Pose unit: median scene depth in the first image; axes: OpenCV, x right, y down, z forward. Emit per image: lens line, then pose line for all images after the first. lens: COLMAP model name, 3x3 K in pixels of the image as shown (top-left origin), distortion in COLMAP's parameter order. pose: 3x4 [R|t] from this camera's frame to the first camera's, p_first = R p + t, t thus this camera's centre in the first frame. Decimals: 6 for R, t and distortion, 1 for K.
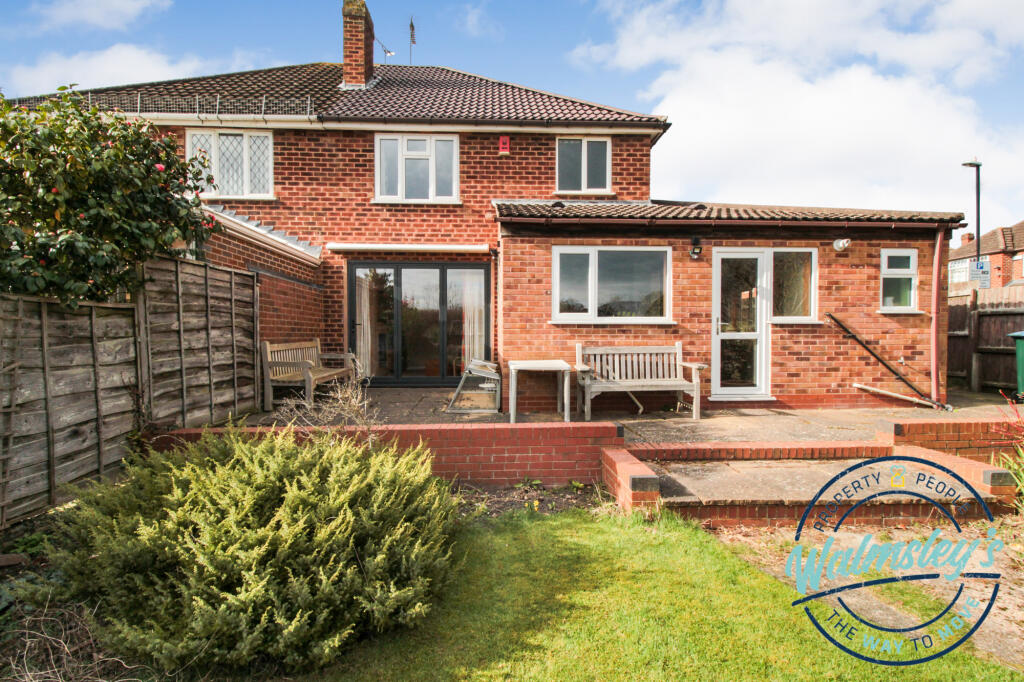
lens RADIAL K [[468.4, 0, 514.9], [0, 468.4, 346.8], [0, 0, 1]] dist [0.000038, 0.000027]
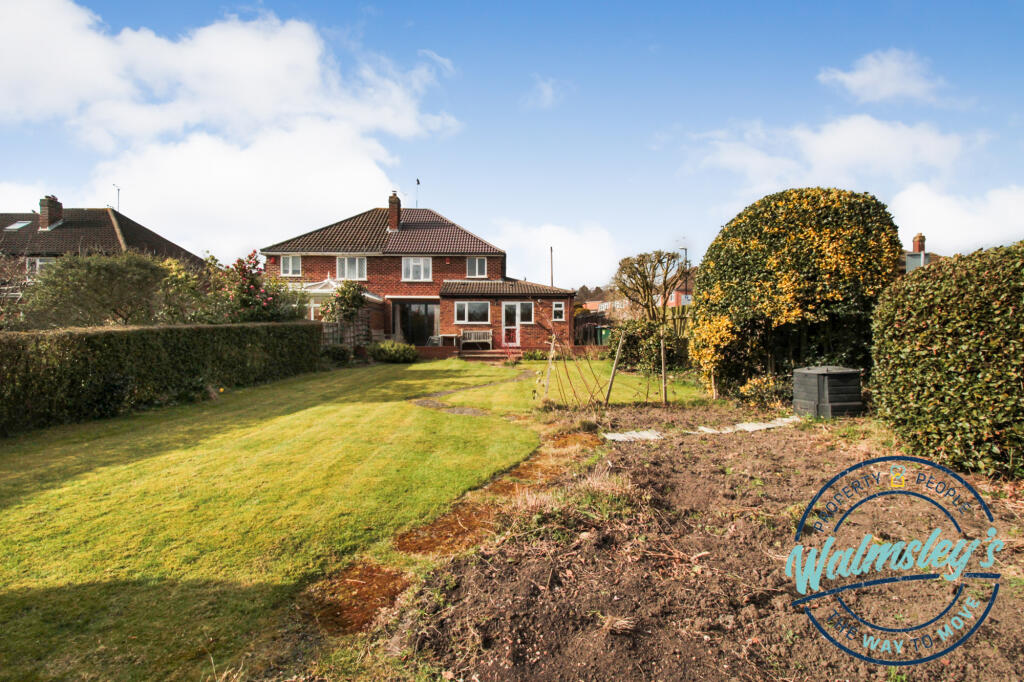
lens RADIAL K [[468.4, 0, 509.3], [0, 468.4, 334.6], [0, 0, 1]] dist [0.000038, 0.000027]
pose [[0.999793, 0.001938, -0.020266, 0.445271], [-0.002463, 0.999661, -0.025909, 0.094781], [0.020209, 0.025953, 0.999459, -1.970531]]
